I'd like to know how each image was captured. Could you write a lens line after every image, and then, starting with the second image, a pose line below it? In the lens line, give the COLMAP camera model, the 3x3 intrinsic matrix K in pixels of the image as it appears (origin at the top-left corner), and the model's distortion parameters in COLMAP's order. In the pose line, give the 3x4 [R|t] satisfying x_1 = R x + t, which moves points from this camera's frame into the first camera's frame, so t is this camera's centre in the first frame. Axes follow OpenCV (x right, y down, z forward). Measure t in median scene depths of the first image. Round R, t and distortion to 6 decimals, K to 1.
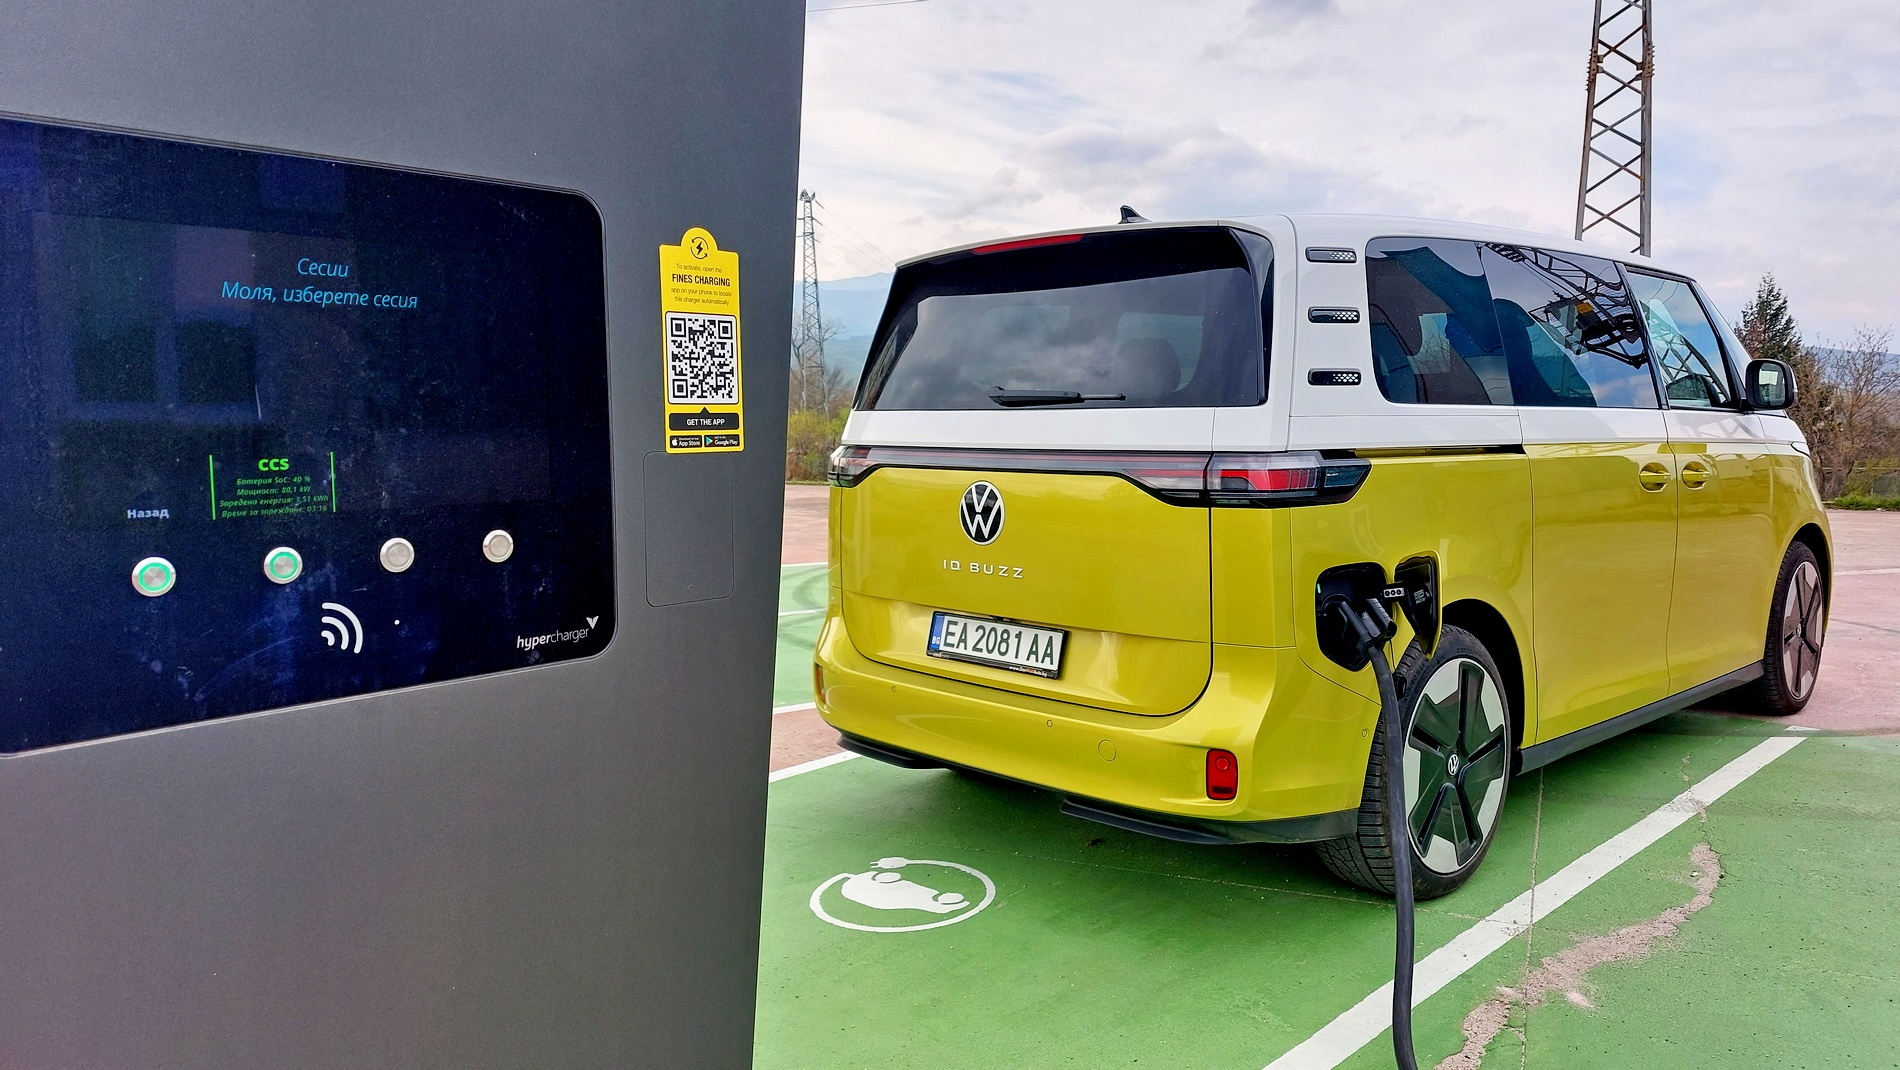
lens RADIAL K [[1305.5, 0, 950.0], [0, 1305.5, 535.0], [0, 0, 1]] dist [0.001188, 0.000299]
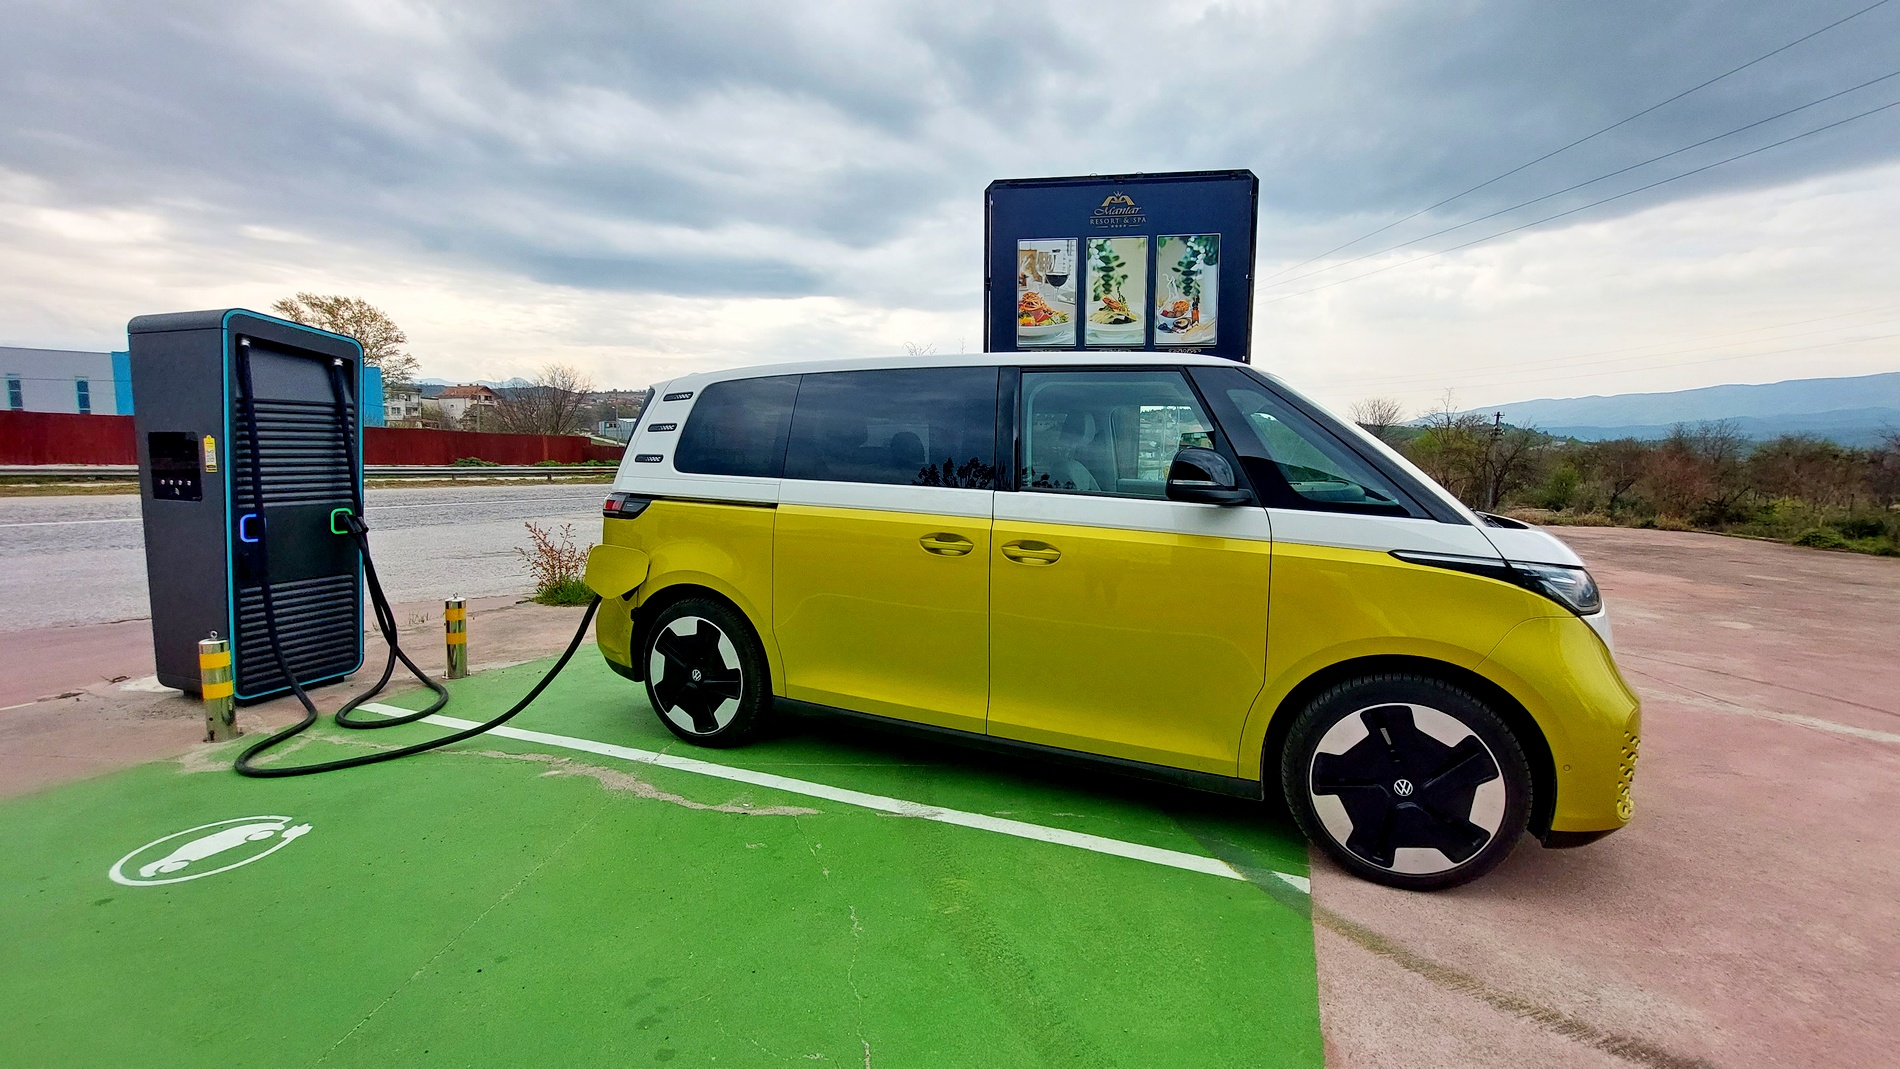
lens RADIAL K [[747.4, 0, 950.0], [0, 747.4, 534.5], [0, 0, 1]] dist [-0.000999, -0.000090]
pose [[0.420386, 0.118066, -0.899631, 1.508064], [-0.105756, 0.991116, 0.080654, -0.142780], [0.901161, 0.061236, 0.429138, 0.906354]]
